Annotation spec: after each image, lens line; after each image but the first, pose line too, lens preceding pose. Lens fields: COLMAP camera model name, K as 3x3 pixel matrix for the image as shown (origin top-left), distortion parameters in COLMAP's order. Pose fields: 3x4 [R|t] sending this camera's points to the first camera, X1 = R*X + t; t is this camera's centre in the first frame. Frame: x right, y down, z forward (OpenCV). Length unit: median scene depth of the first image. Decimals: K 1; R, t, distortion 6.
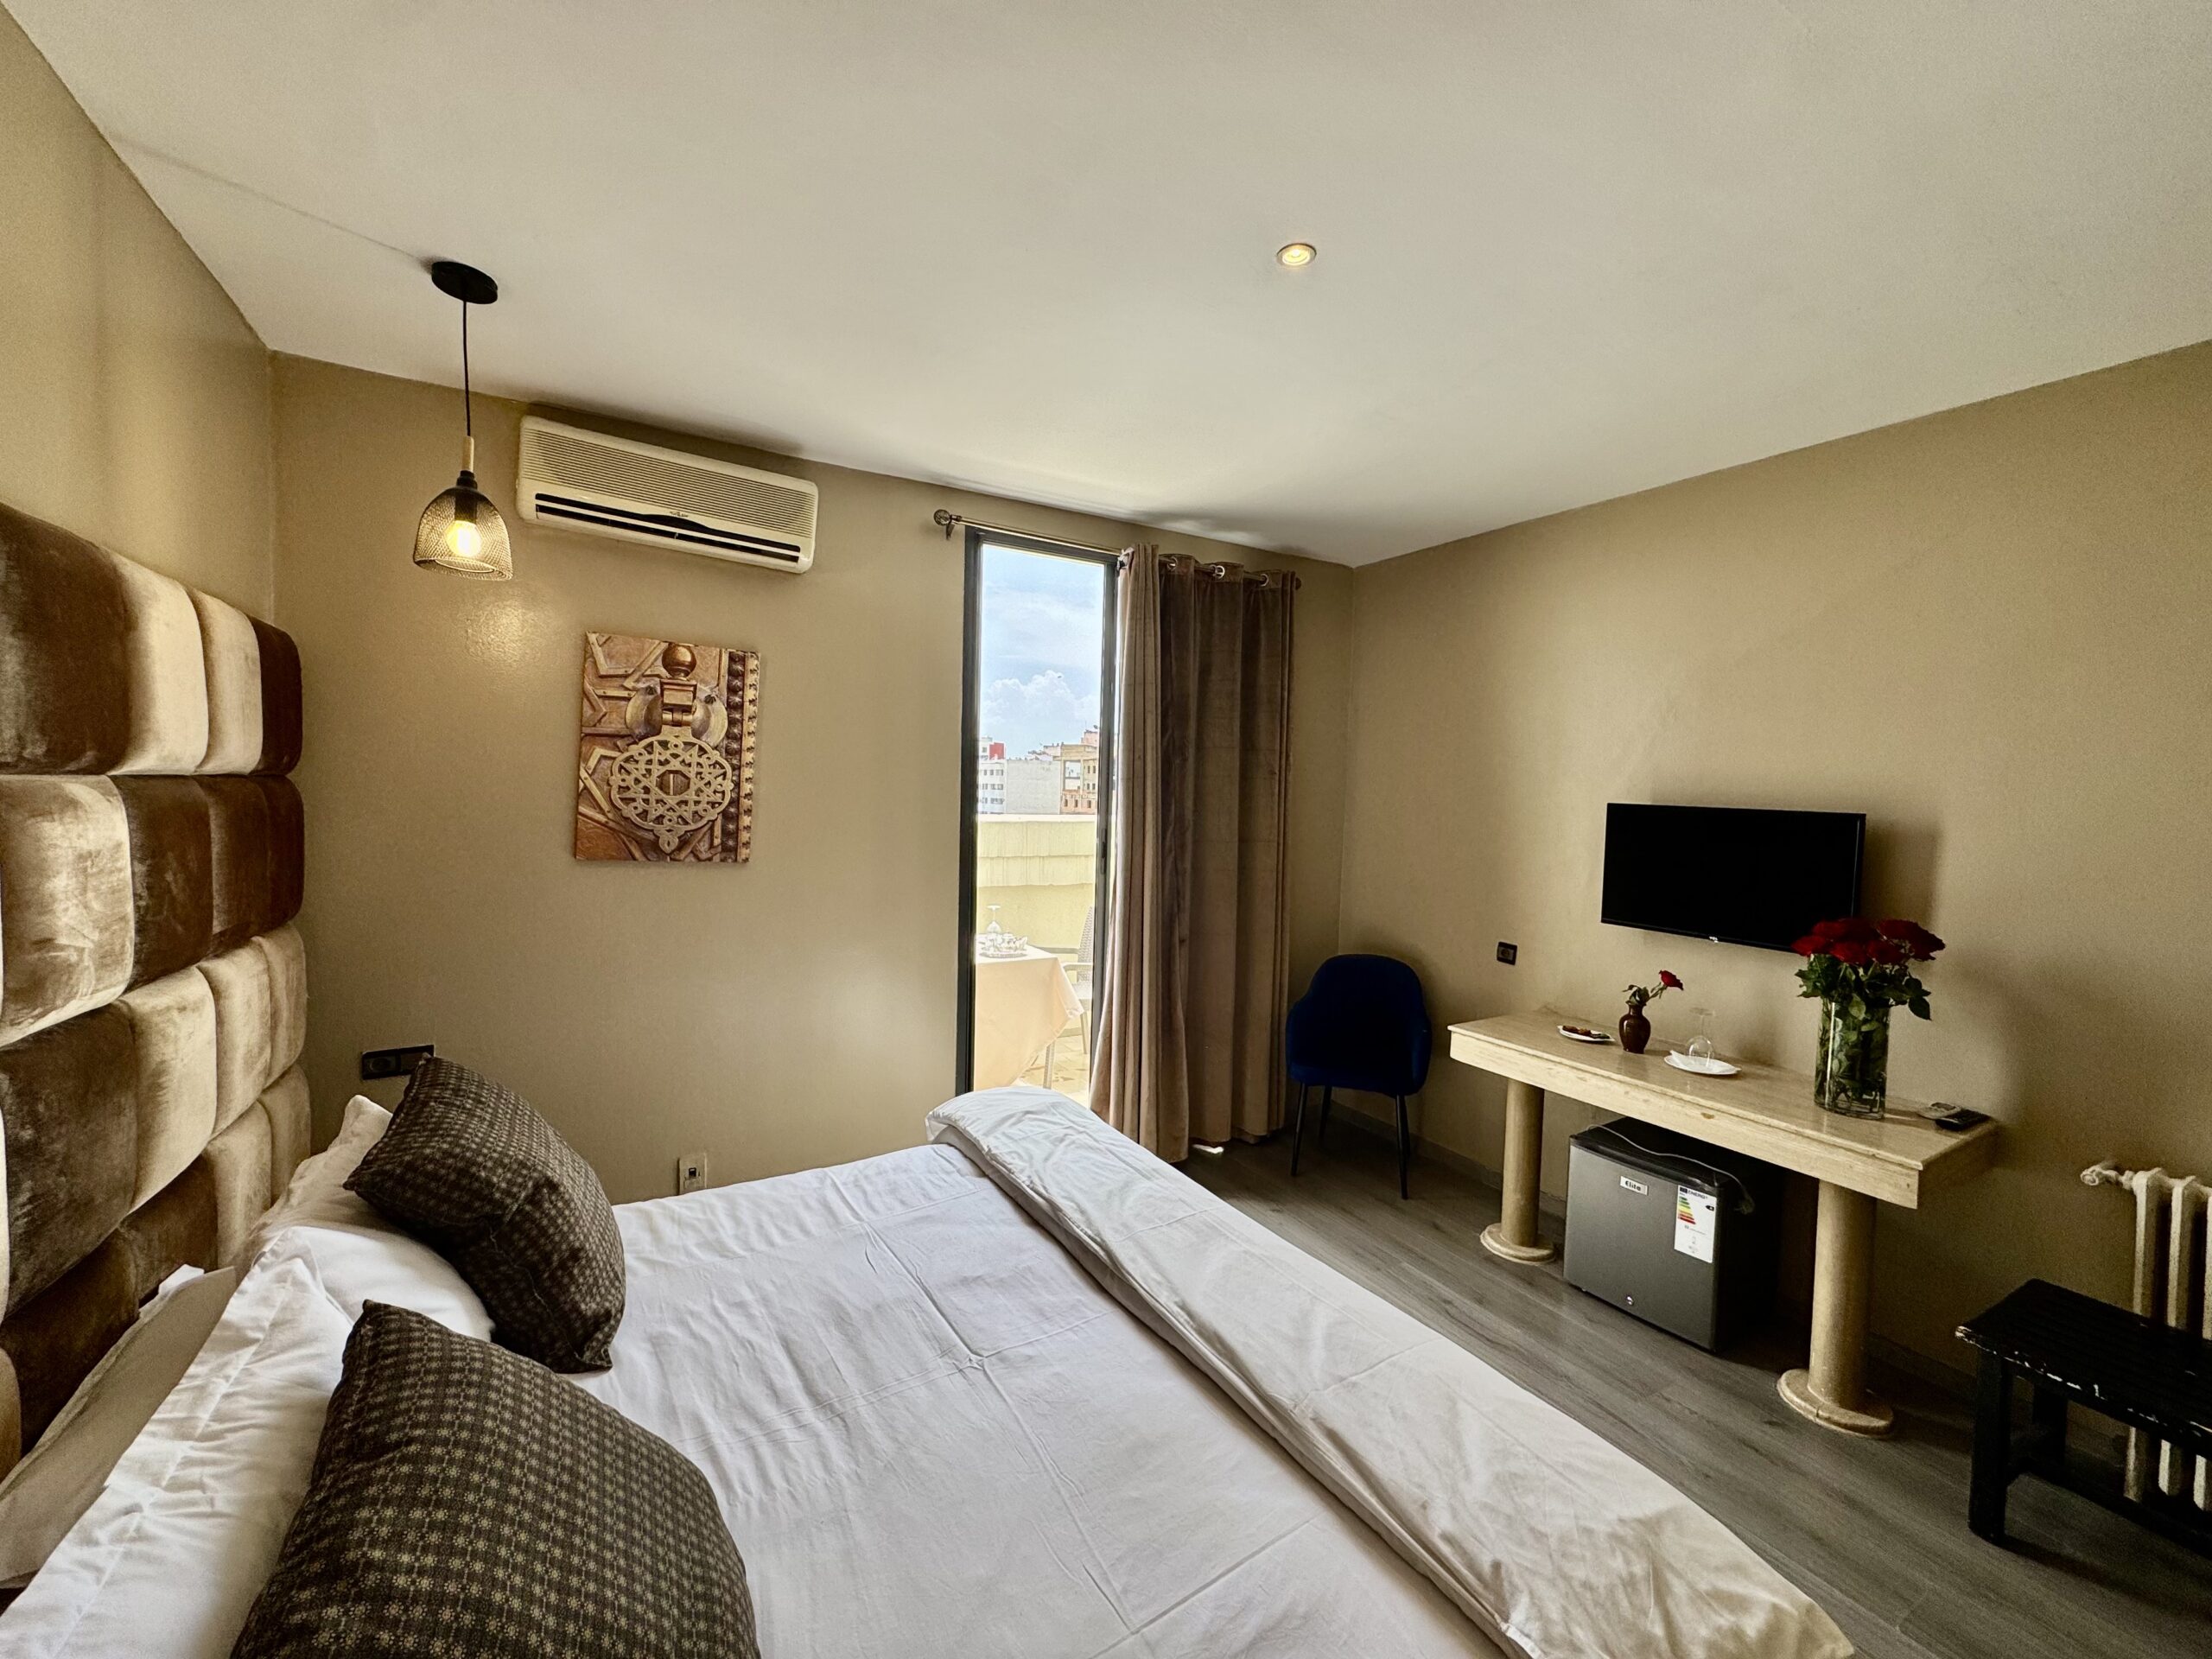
lens RADIAL K [[879.8, 0, 1110.4], [0, 879.8, 831.2], [0, 0, 1]] dist [0.000675, 0.000055]
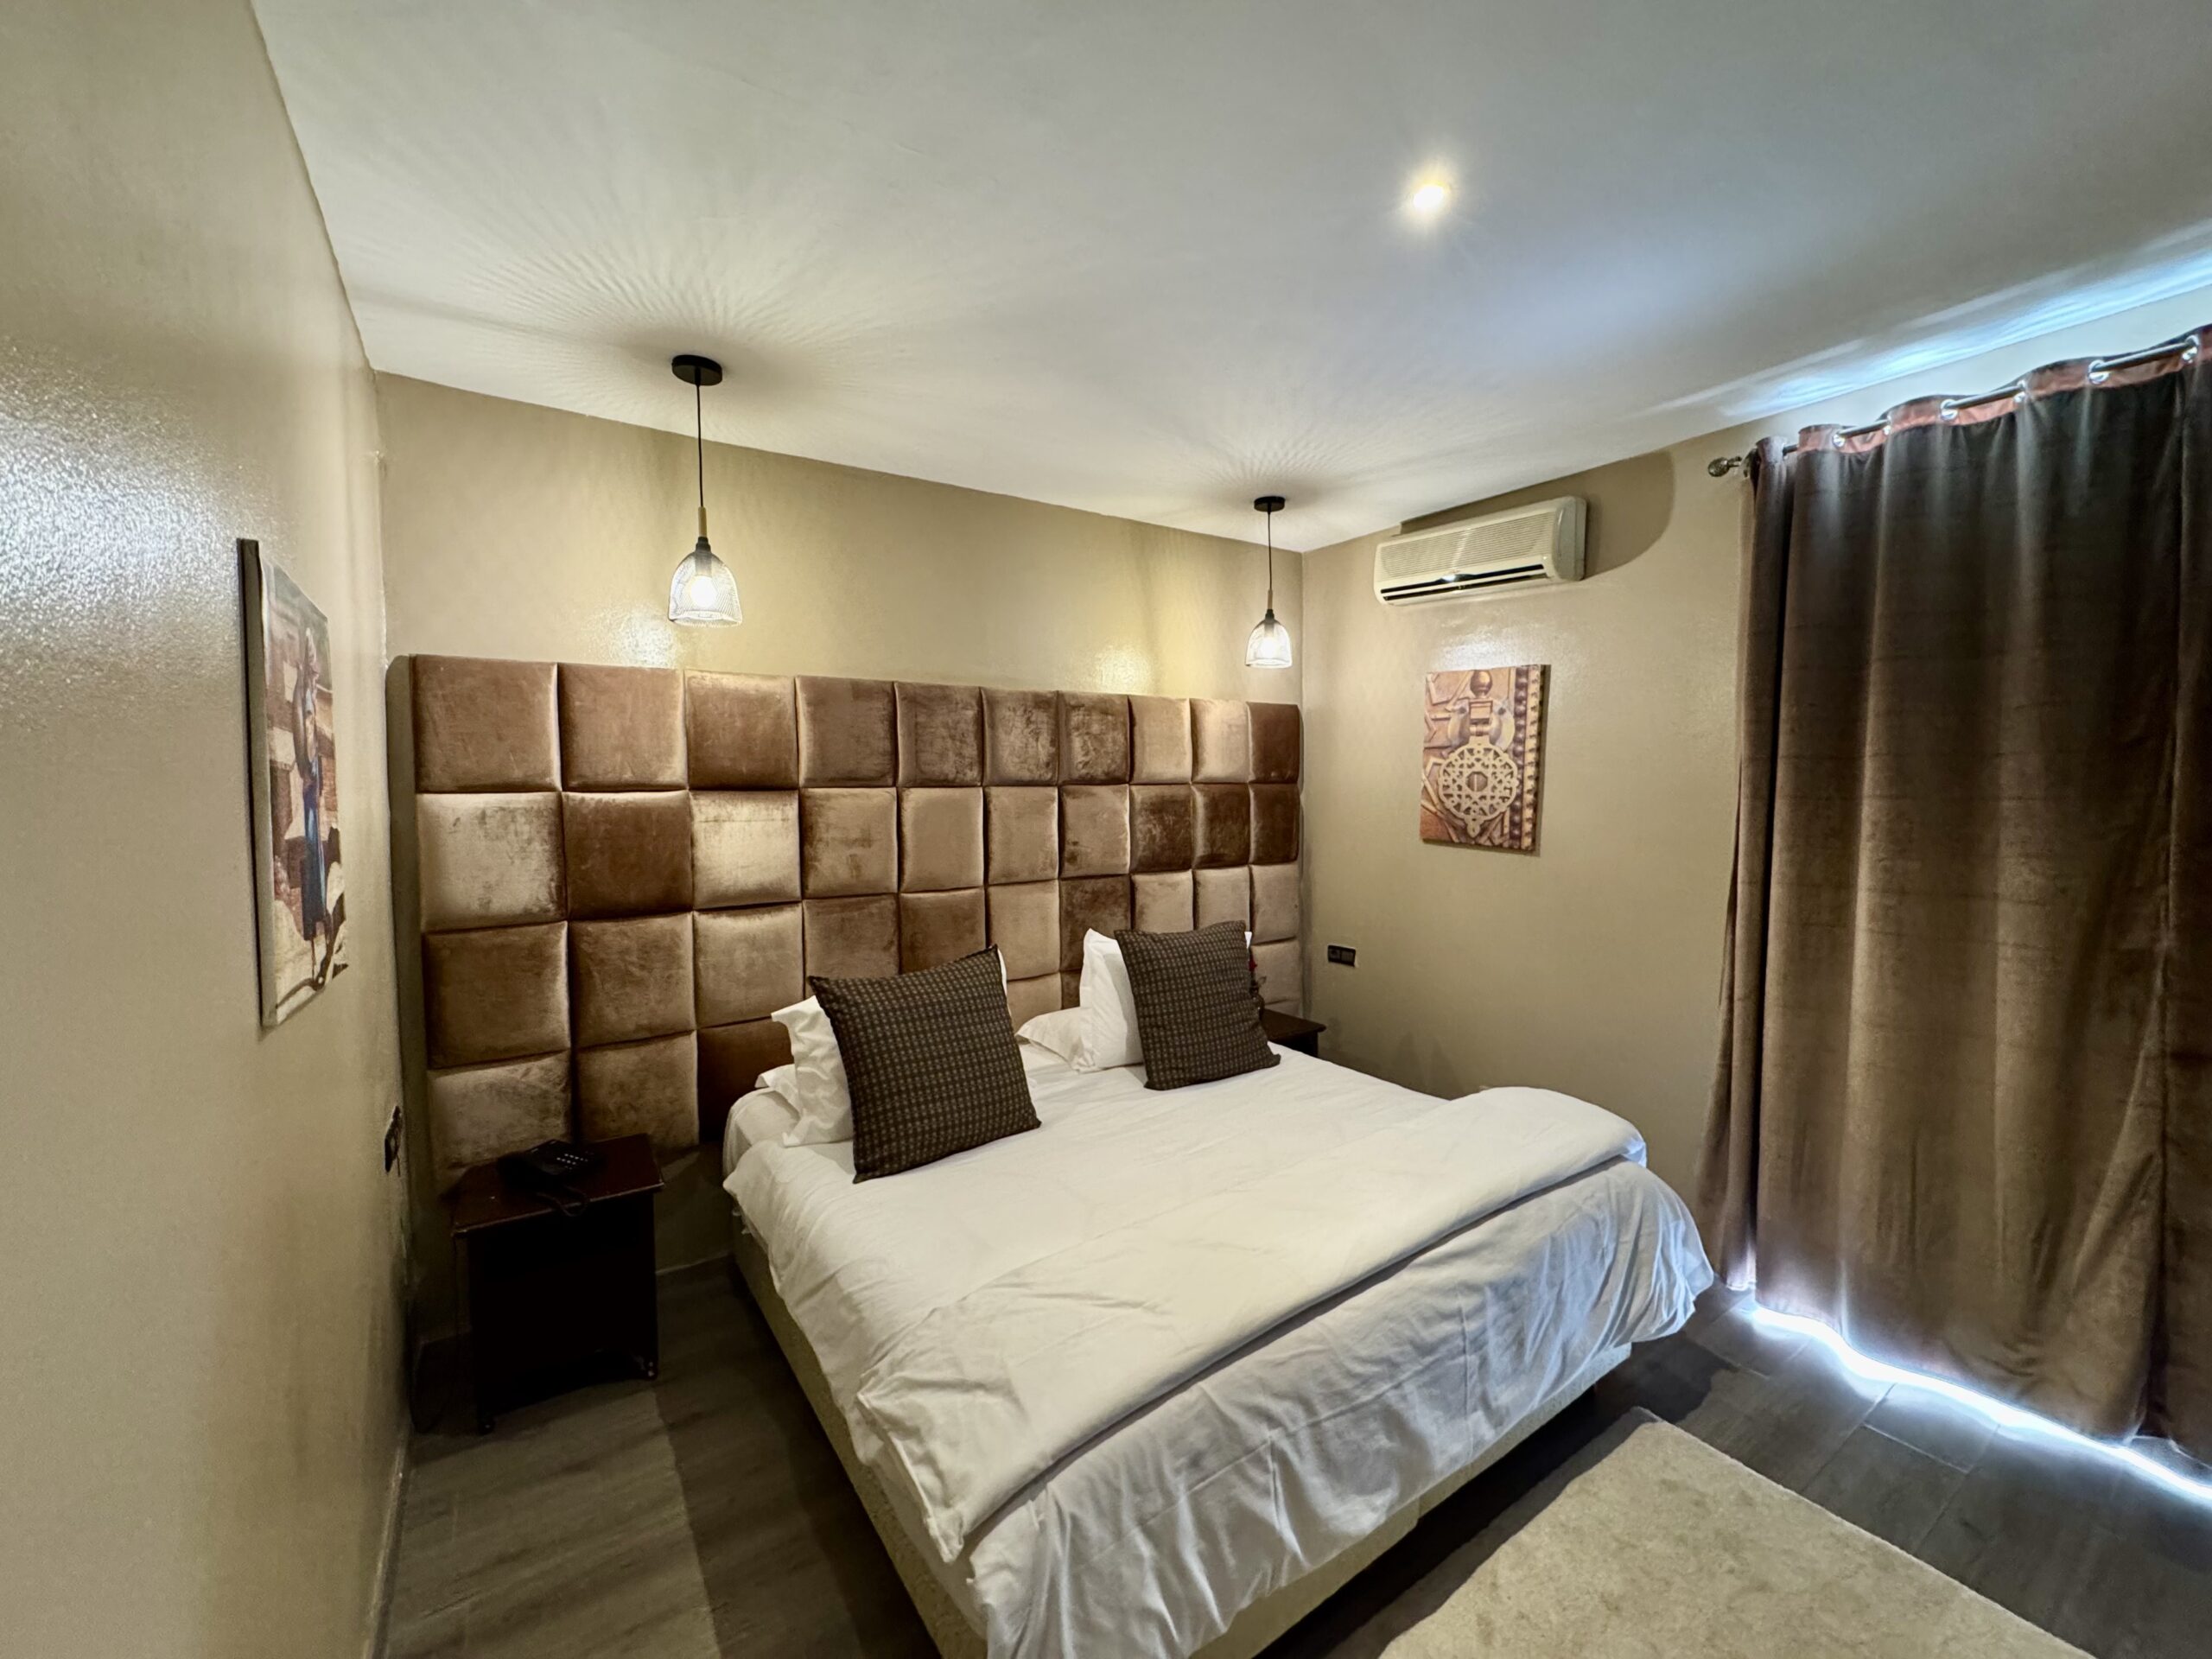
lens RADIAL K [[879.8, 0, 1111.8], [0, 879.8, 823.1], [0, 0, 1]] dist [0.000675, 0.000055]
pose [[0.076014, 0.026135, -0.996764, 0.708914], [-0.035685, 0.999087, 0.023475, -0.006933], [0.996468, 0.033785, 0.076878, 0.388750]]
